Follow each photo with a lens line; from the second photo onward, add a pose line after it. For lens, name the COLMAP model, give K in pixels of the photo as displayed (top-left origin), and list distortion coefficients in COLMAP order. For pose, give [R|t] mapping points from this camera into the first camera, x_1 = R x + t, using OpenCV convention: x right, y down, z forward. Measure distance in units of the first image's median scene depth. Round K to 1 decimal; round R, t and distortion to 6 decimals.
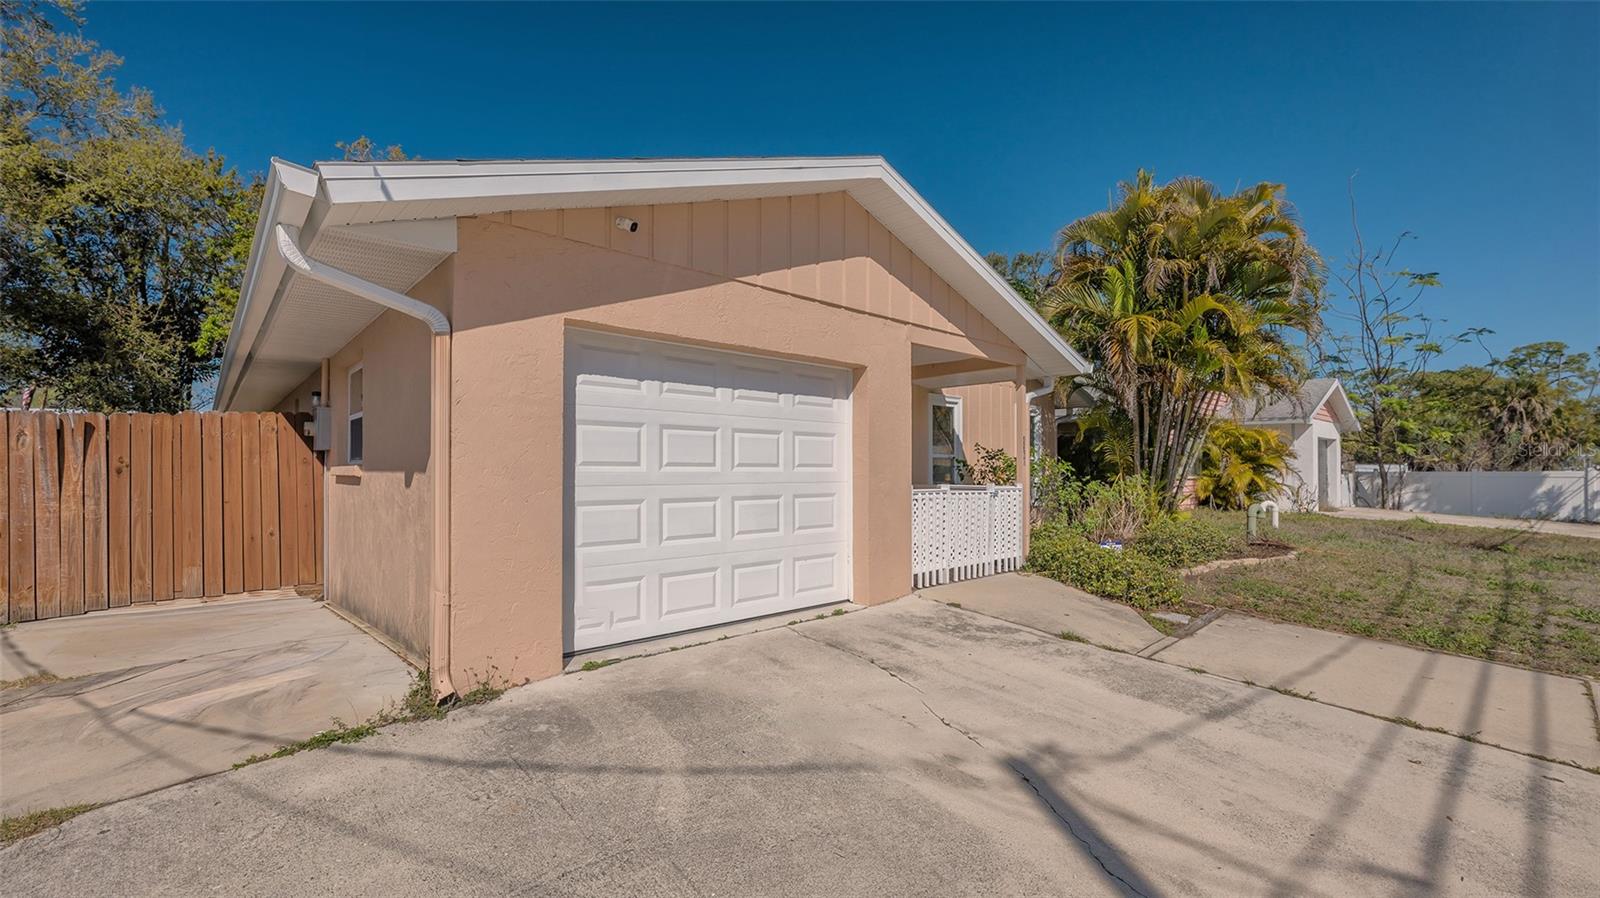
lens RADIAL K [[664.2, 0, 808.5], [0, 664.2, 451.4], [0, 0, 1]] dist [-0.015746, -0.000153]
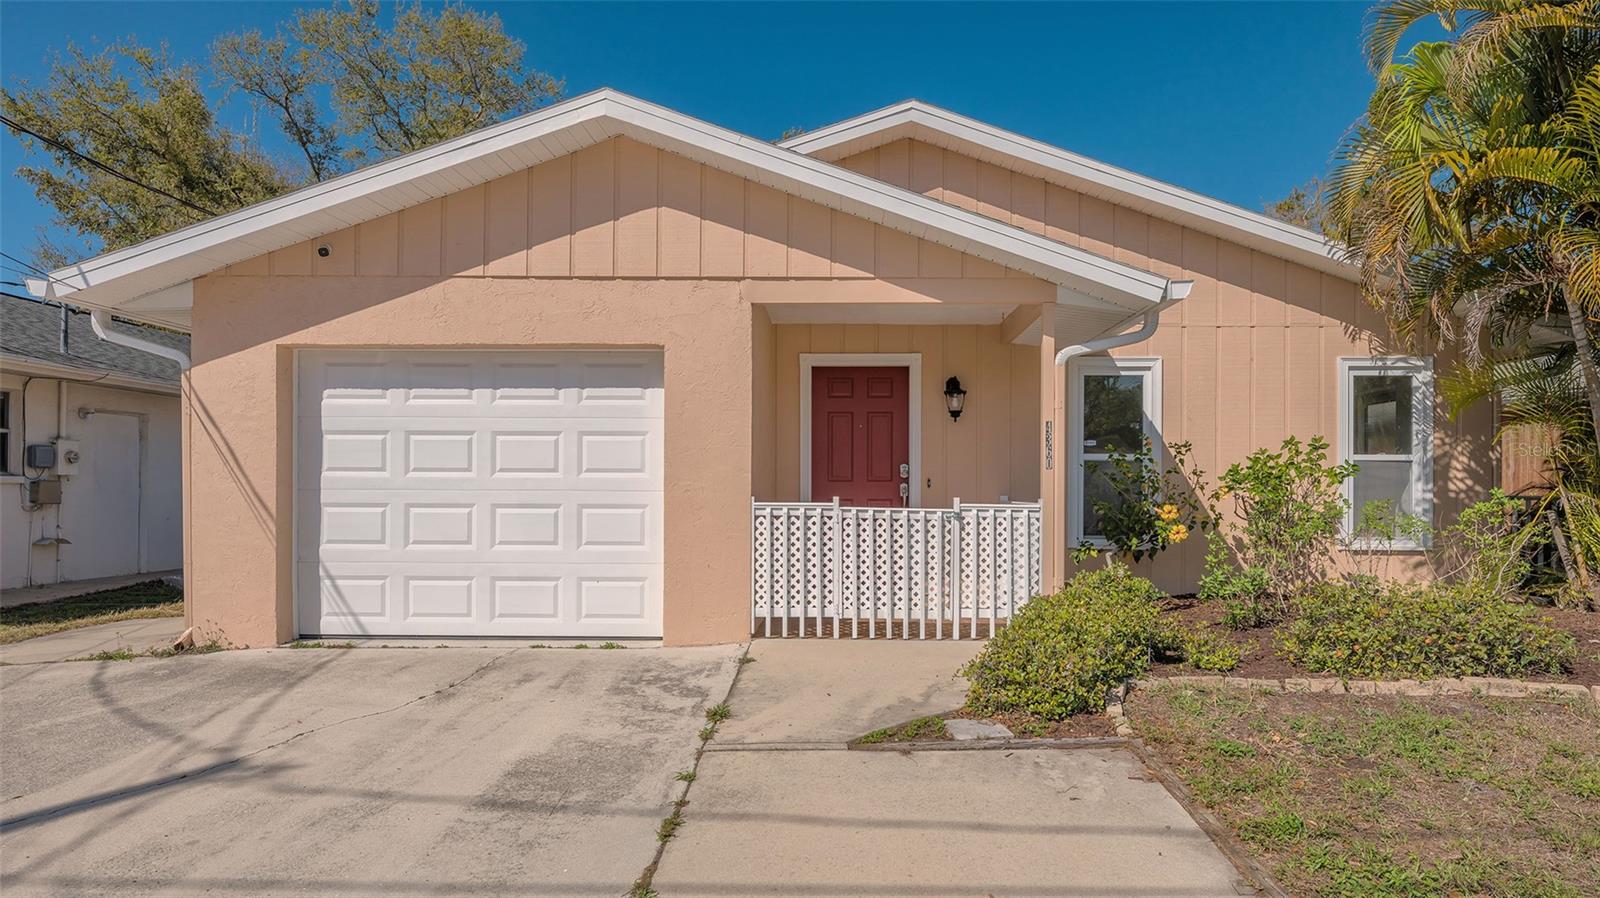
lens RADIAL K [[939.7, 0, 829.1], [0, 939.7, 474.1], [0, 0, 1]] dist [-0.006759, 0.004887]
pose [[0.723685, -0.006334, -0.690101, 1.029146], [0.015277, 0.999860, 0.006843, 0.021945], [0.689961, -0.015495, 0.723681, 0.328656]]
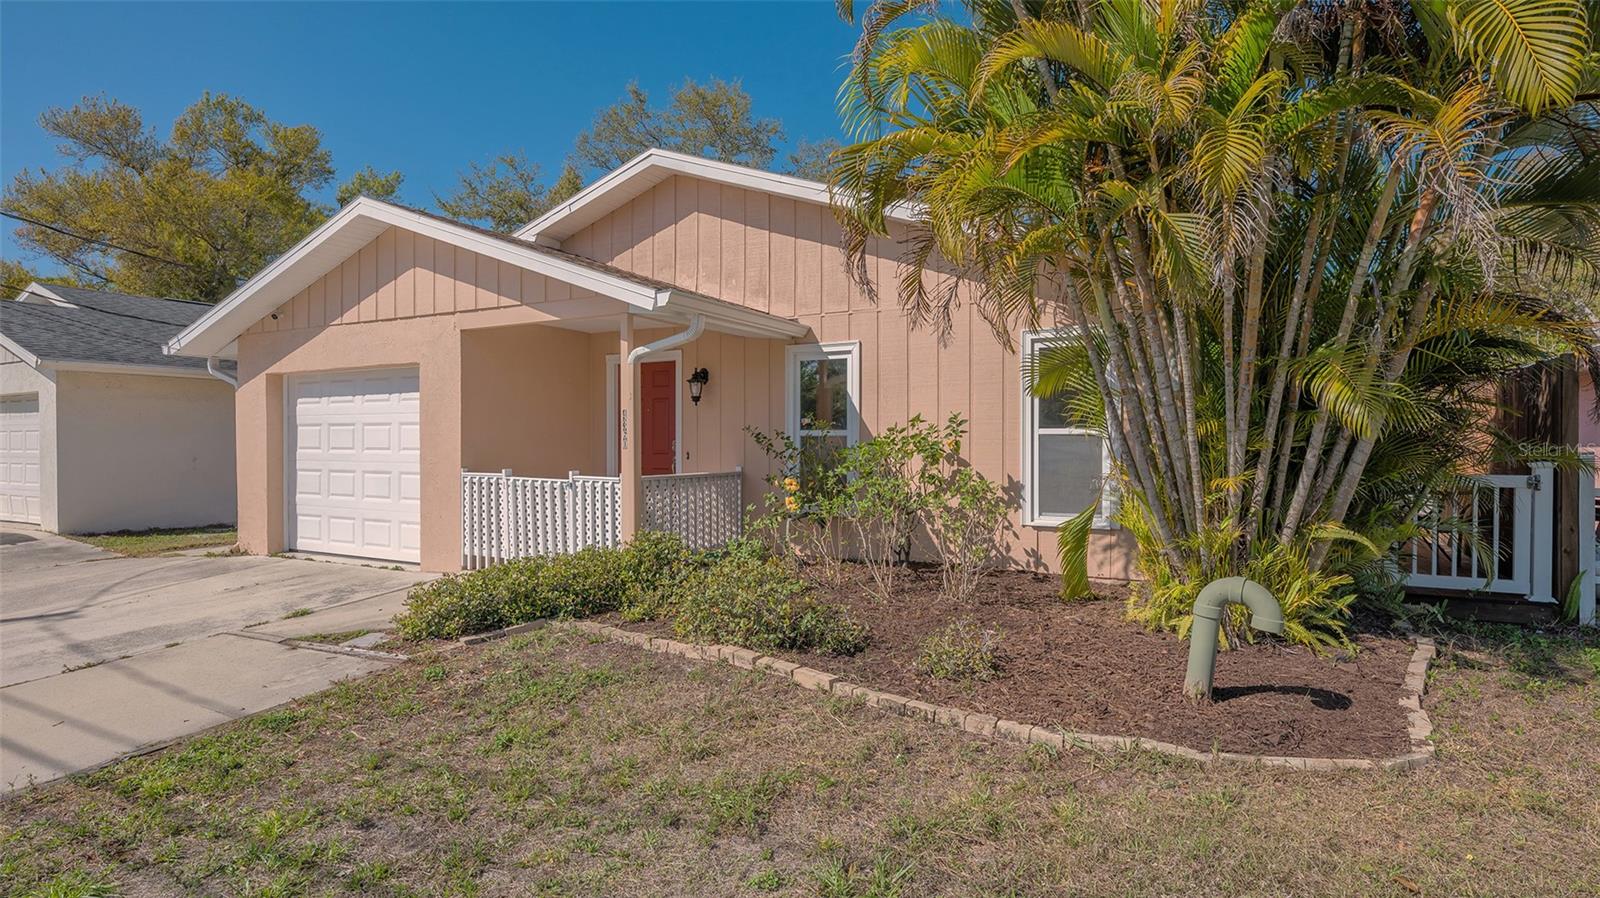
lens RADIAL K [[830.8, 0, 803.8], [0, 830.8, 437.4], [0, 0, 1]] dist [0.001052, 0.000373]
pose [[0.312976, -0.004128, -0.949752, 1.698065], [0.026829, 0.999630, 0.004496, 0.012240], [0.949382, -0.026888, 0.312971, 1.204908]]
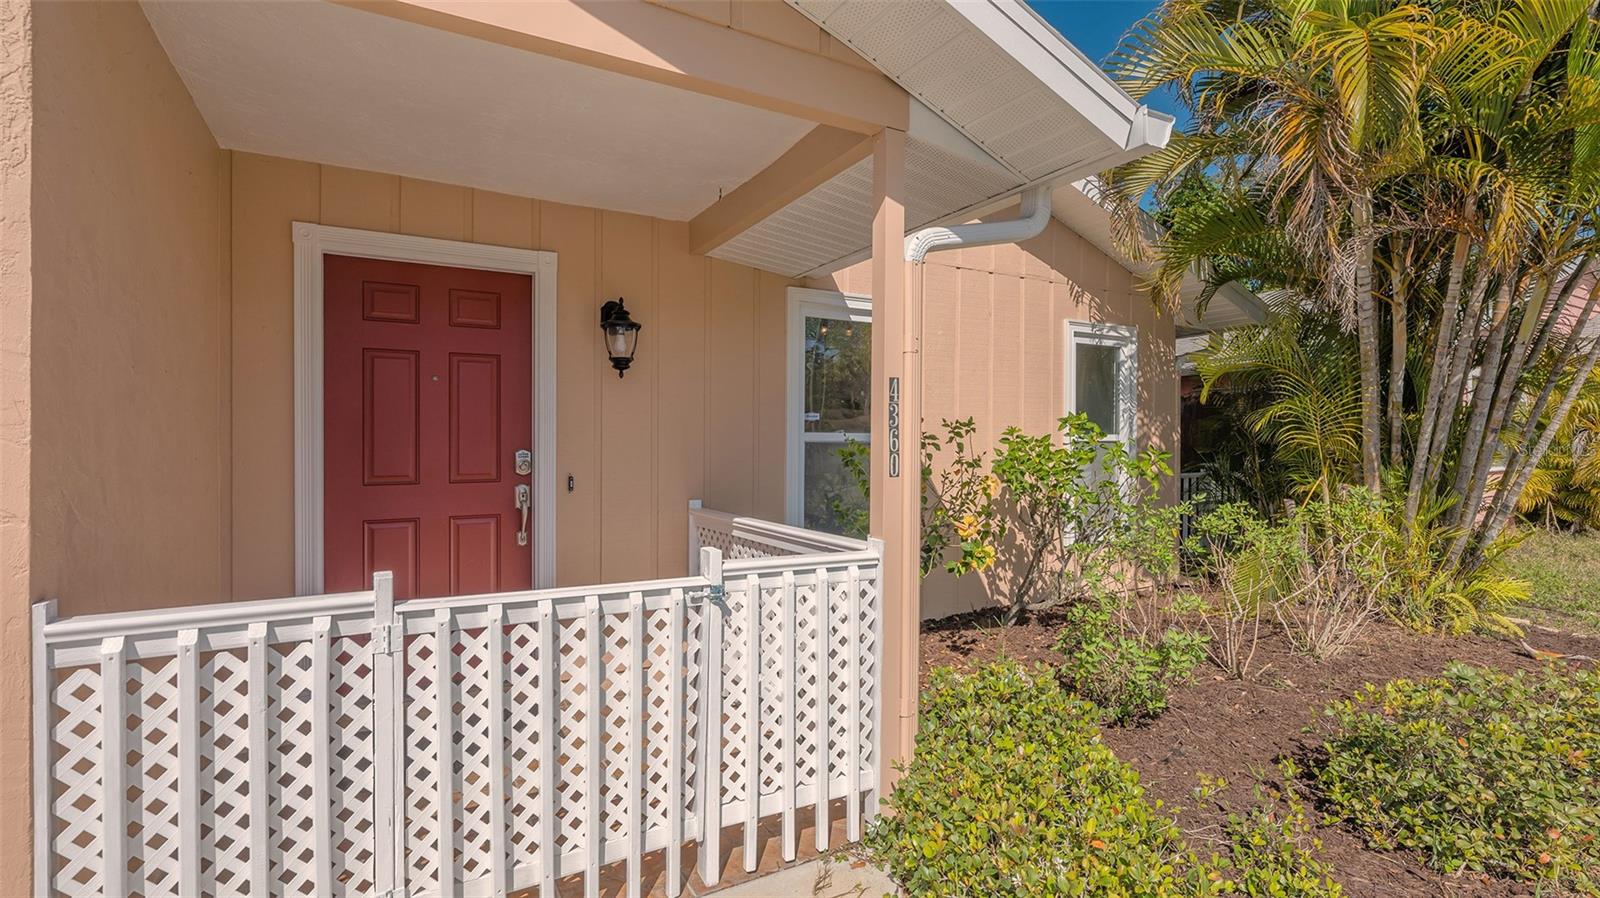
lens RADIAL K [[725.5, 0, 805.1], [0, 725.5, 443.7], [0, 0, 1]] dist [-0.003182, 0.001004]
pose [[0.974898, -0.000601, -0.222652, 0.479327], [0.006939, 0.999593, 0.027687, -0.003418], [0.222545, -0.028537, 0.974505, 0.913749]]
